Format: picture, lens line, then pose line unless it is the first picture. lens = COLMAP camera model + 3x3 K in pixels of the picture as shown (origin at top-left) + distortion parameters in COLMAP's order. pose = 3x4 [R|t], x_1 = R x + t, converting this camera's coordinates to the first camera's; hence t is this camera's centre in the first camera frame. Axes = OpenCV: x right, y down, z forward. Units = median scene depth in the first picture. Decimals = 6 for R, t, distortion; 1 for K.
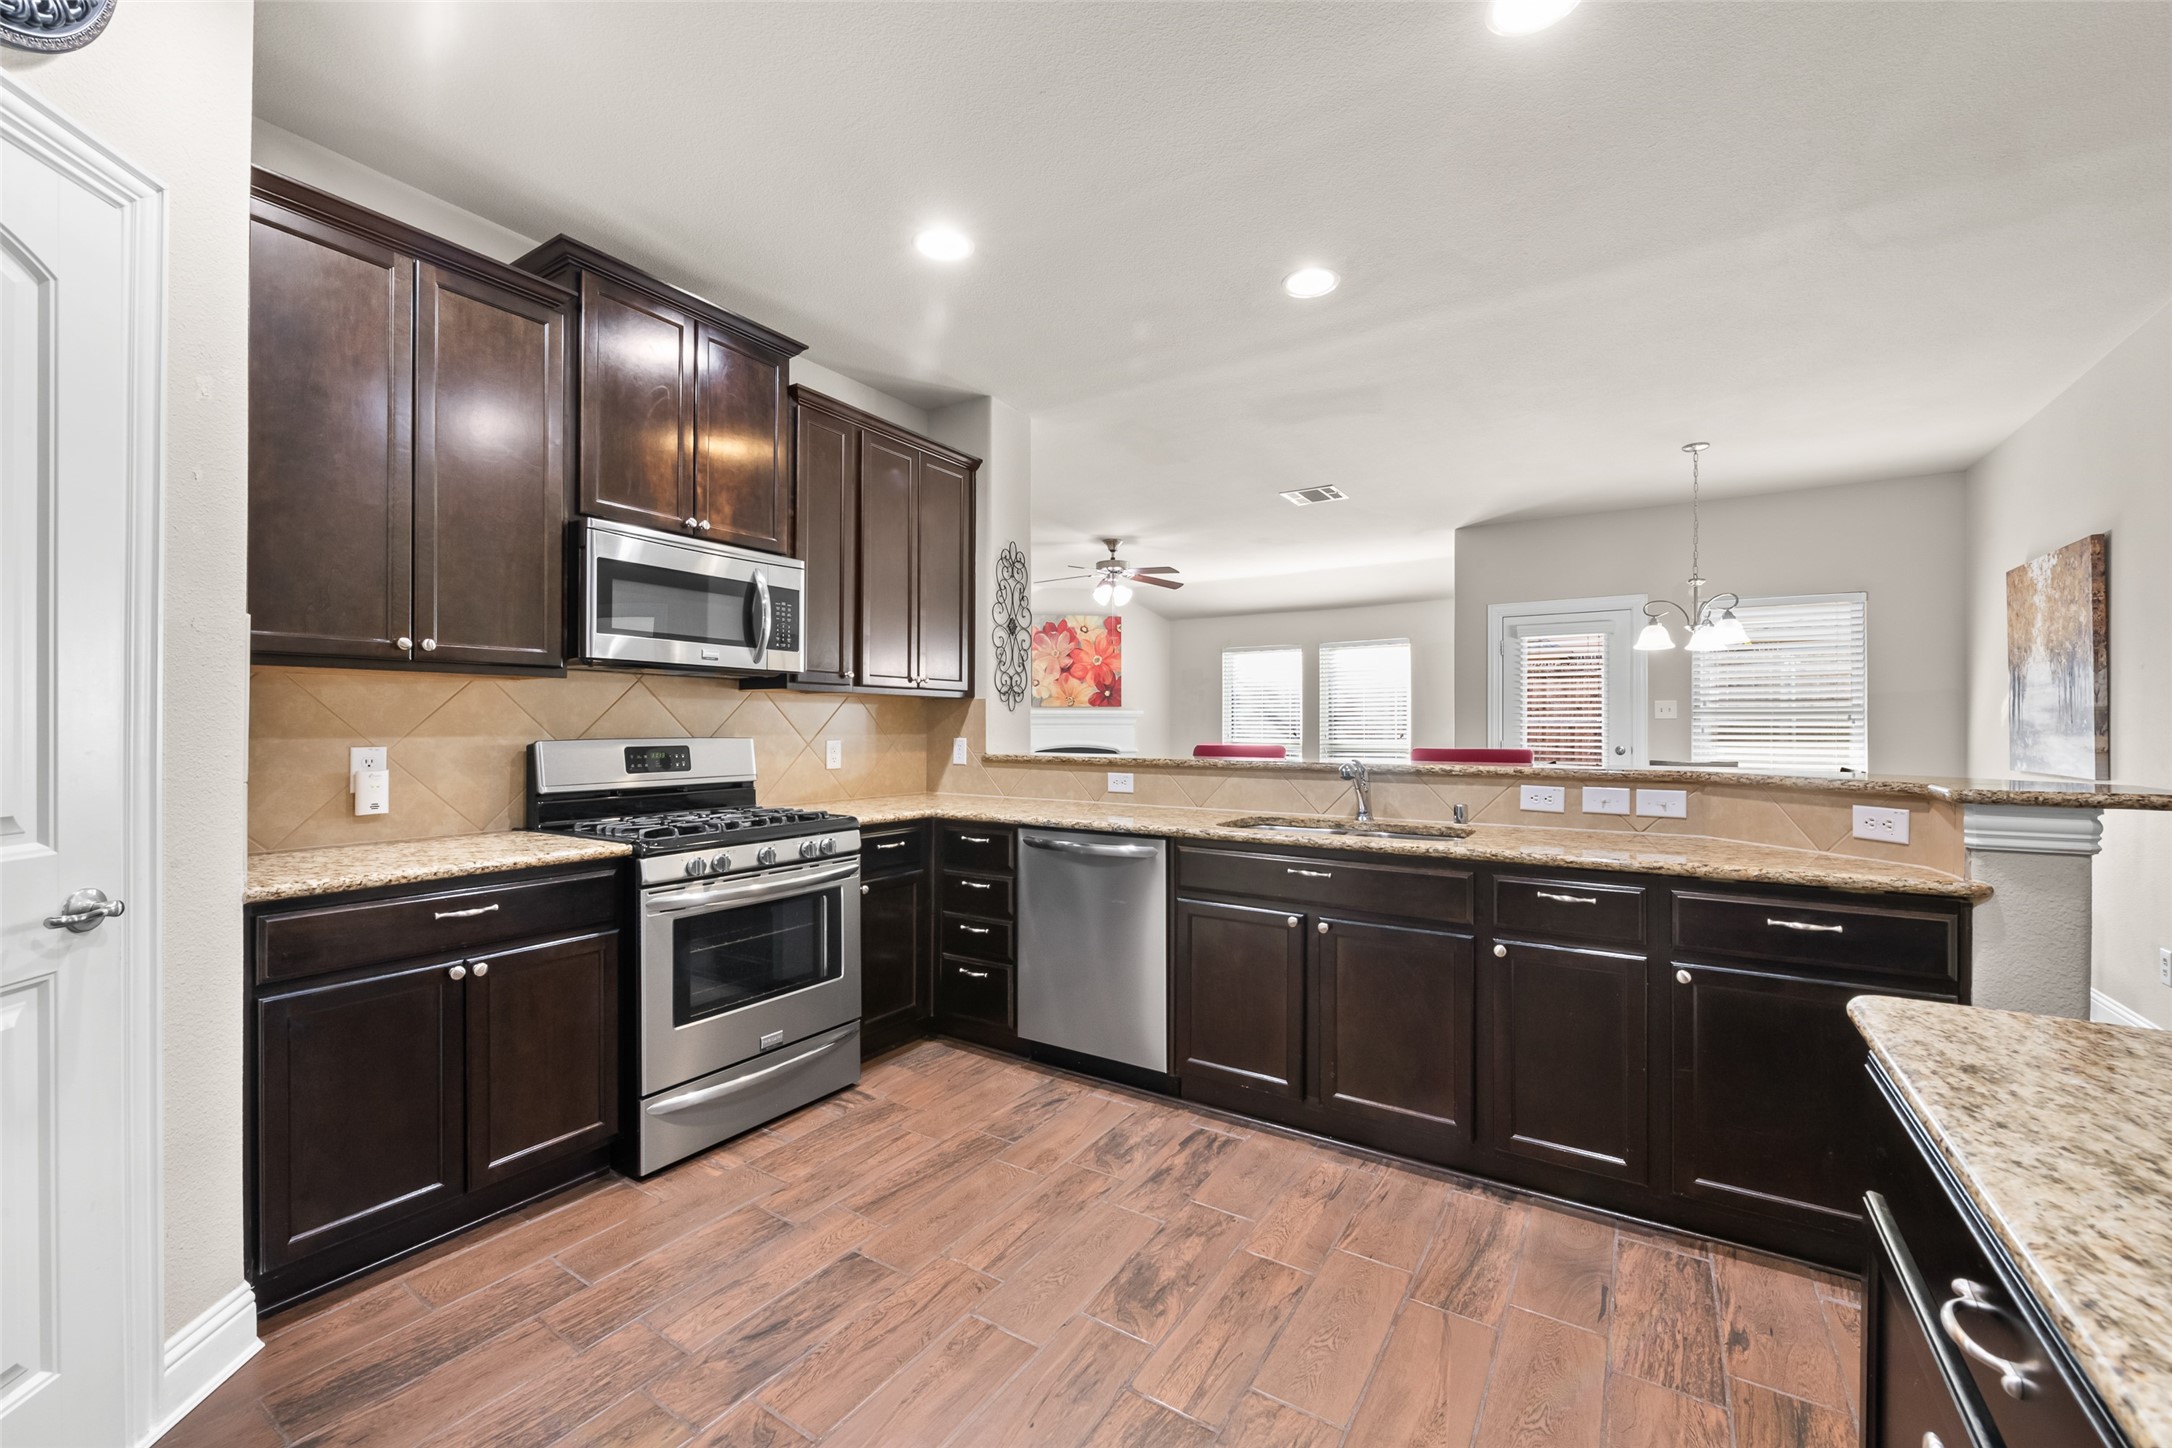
lens RADIAL K [[878.1, 0, 1118.5], [0, 878.1, 725.6], [0, 0, 1]] dist [0.000178, -0.002534]
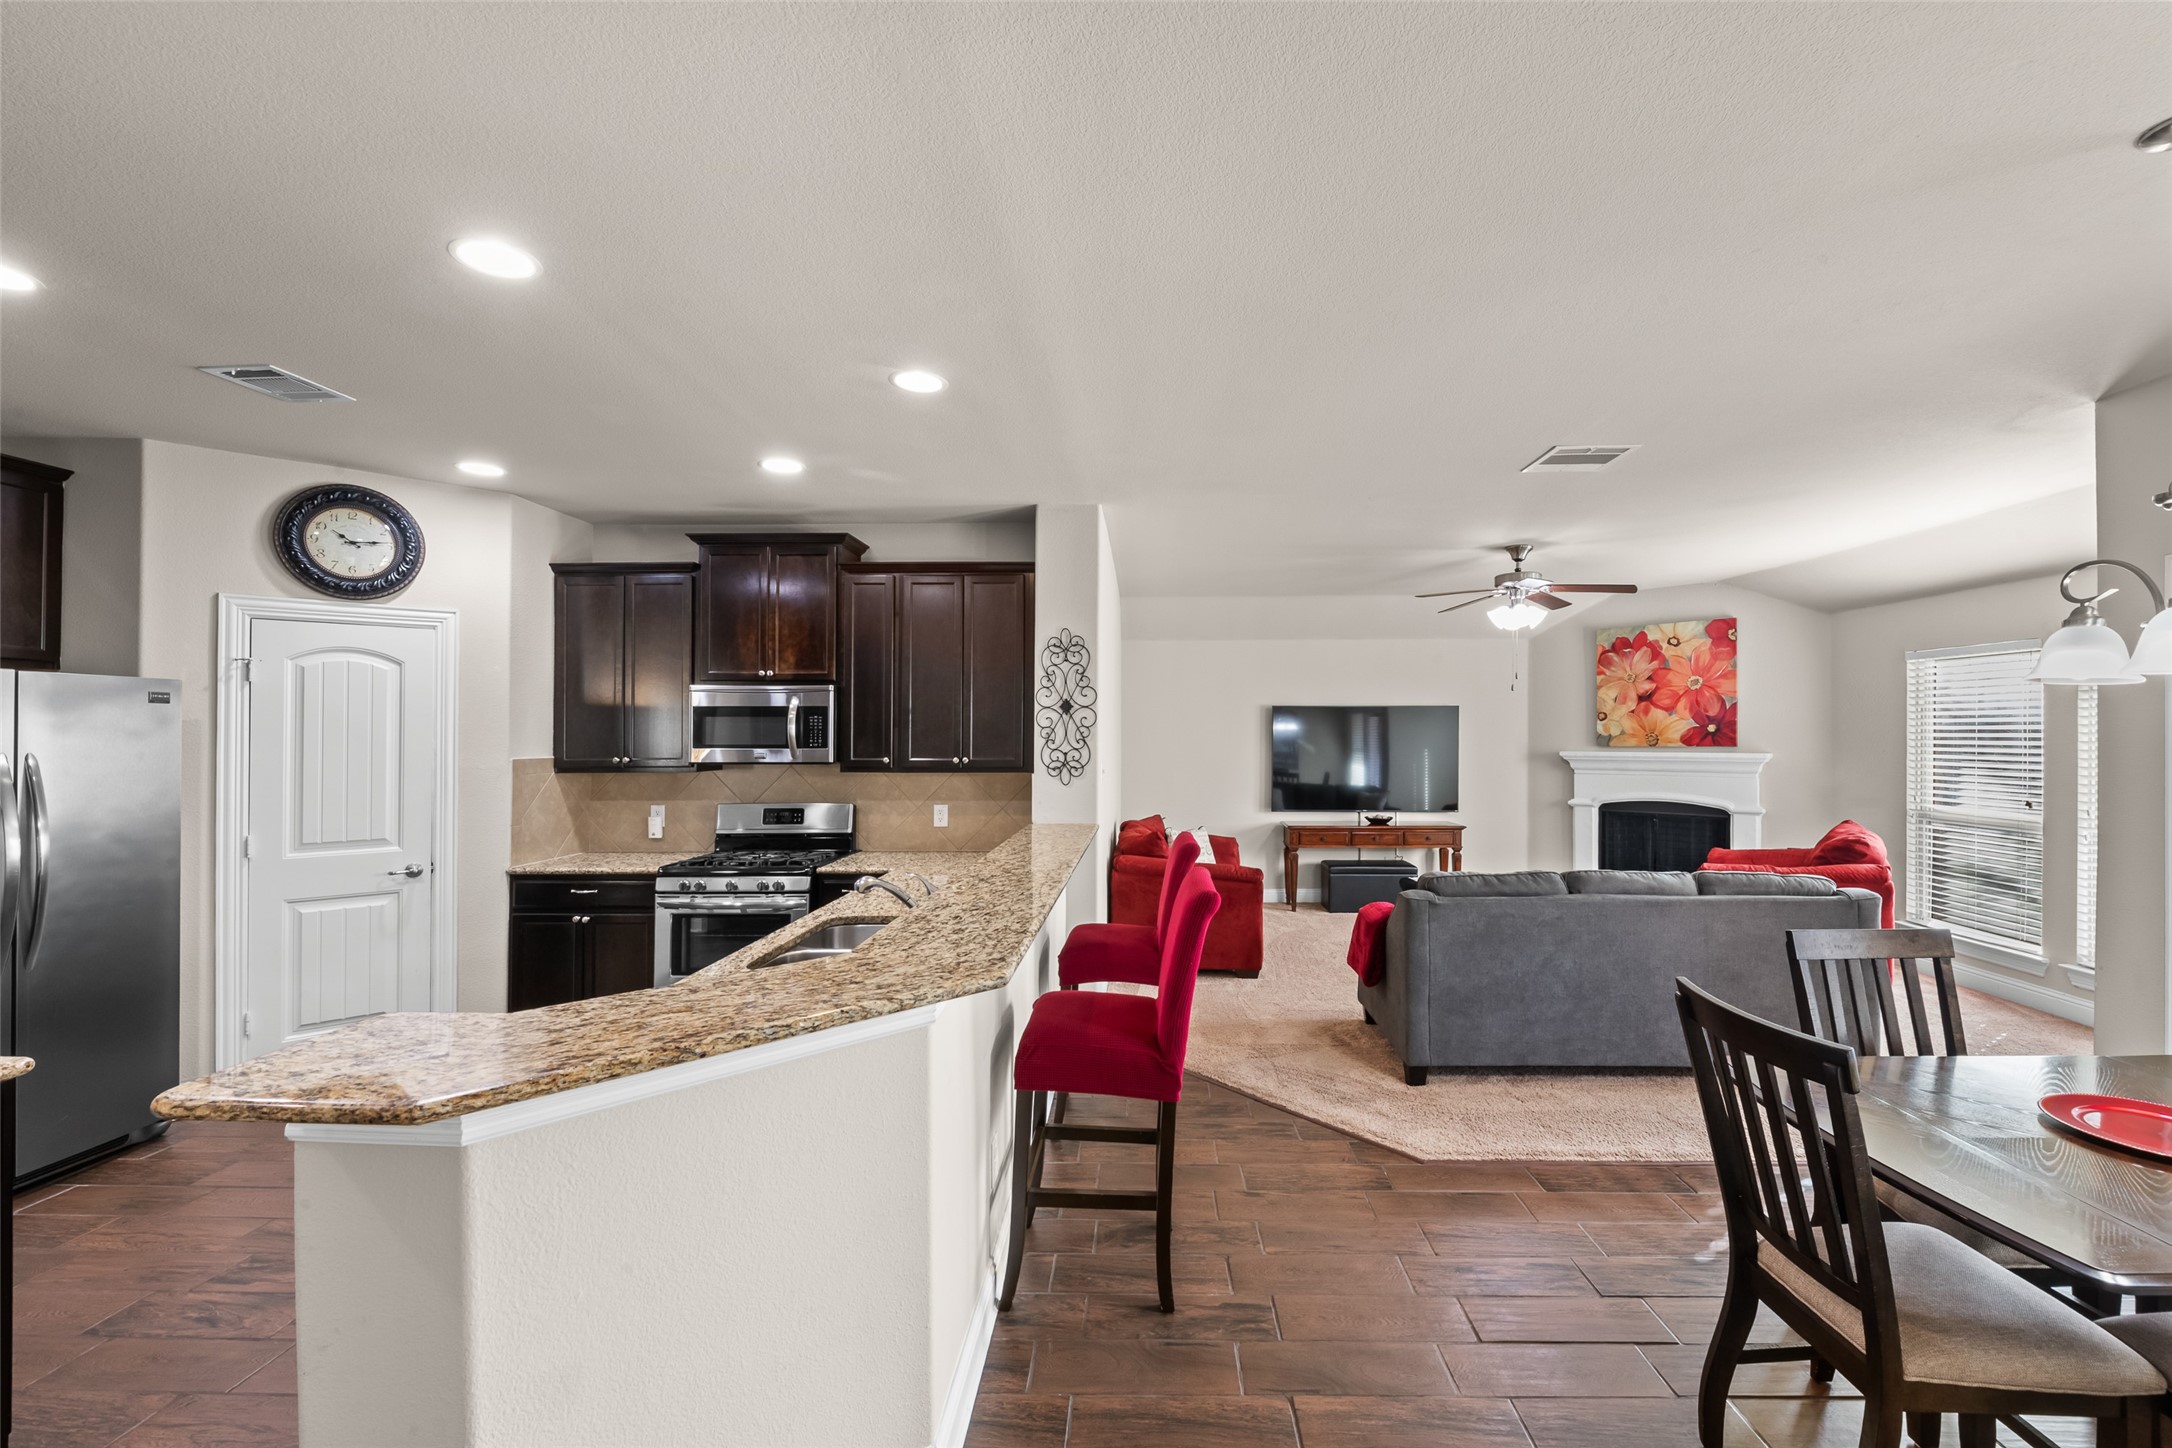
lens RADIAL K [[878.1, 0, 1121.2], [0, 878.1, 732.5], [0, 0, 1]] dist [0.000178, -0.002534]
pose [[0.492033, -0.002783, -0.870572, 1.139380], [0.004764, 0.999989, -0.000504, -0.107227], [0.870564, -0.003900, 0.492040, 0.706502]]
